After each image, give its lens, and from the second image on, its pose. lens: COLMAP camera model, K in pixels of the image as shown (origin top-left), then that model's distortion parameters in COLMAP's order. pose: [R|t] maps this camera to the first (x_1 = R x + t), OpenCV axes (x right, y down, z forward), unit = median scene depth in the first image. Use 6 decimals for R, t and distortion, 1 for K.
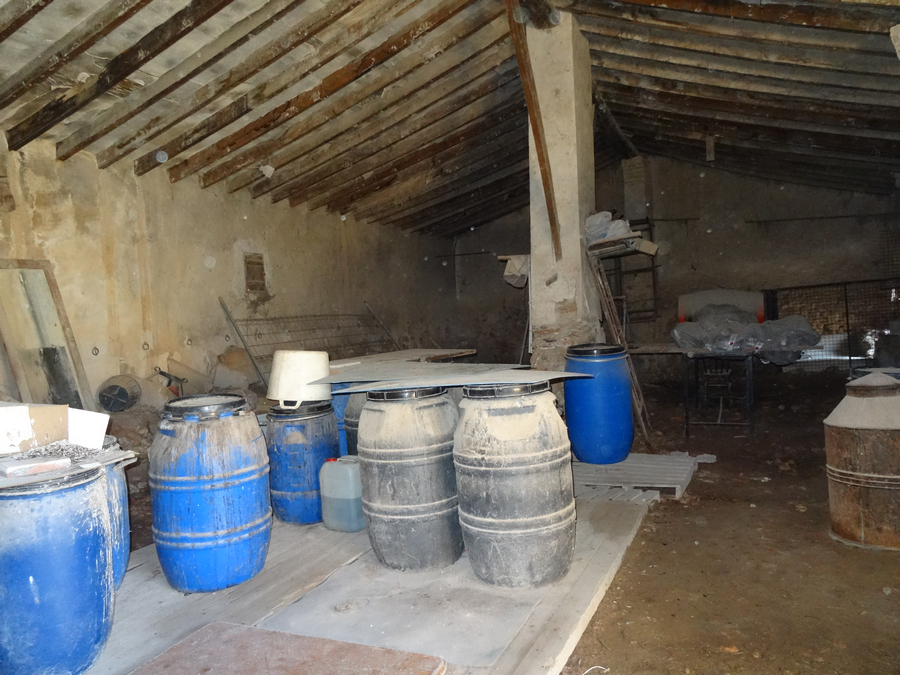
lens RADIAL K [[643.9, 0, 450.0], [0, 643.9, 337.5], [0, 0, 1]] dist [0.000979, -0.005270]
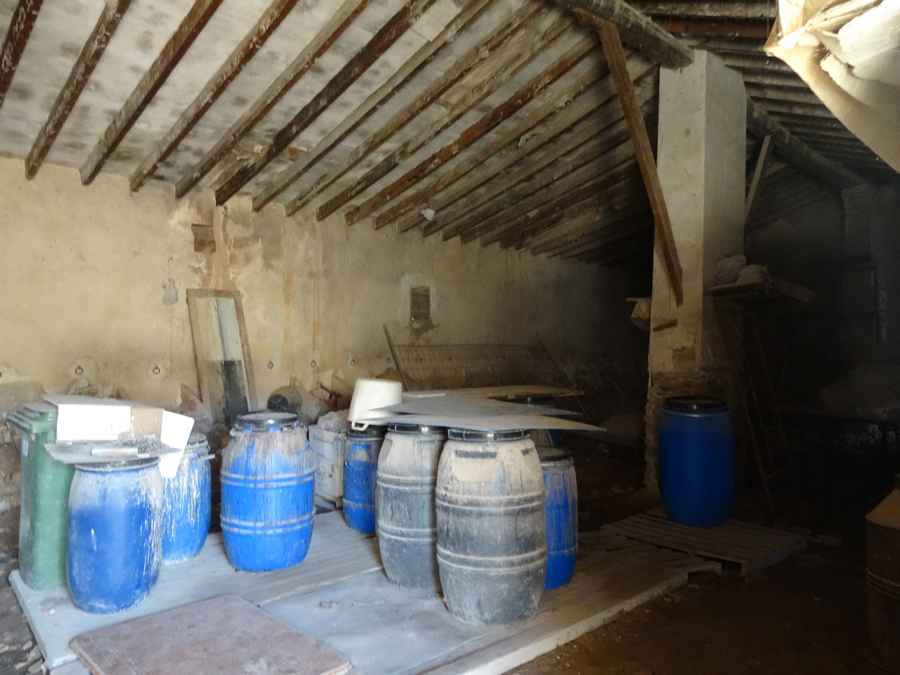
lens RADIAL K [[643.9, 0, 450.0], [0, 643.9, 337.5], [0, 0, 1]] dist [0.000979, -0.005270]
pose [[0.926102, 0.056715, -0.372986, 0.241587], [-0.070933, 0.997180, -0.024493, -0.028019], [0.370545, 0.049140, 0.927514, -0.012552]]
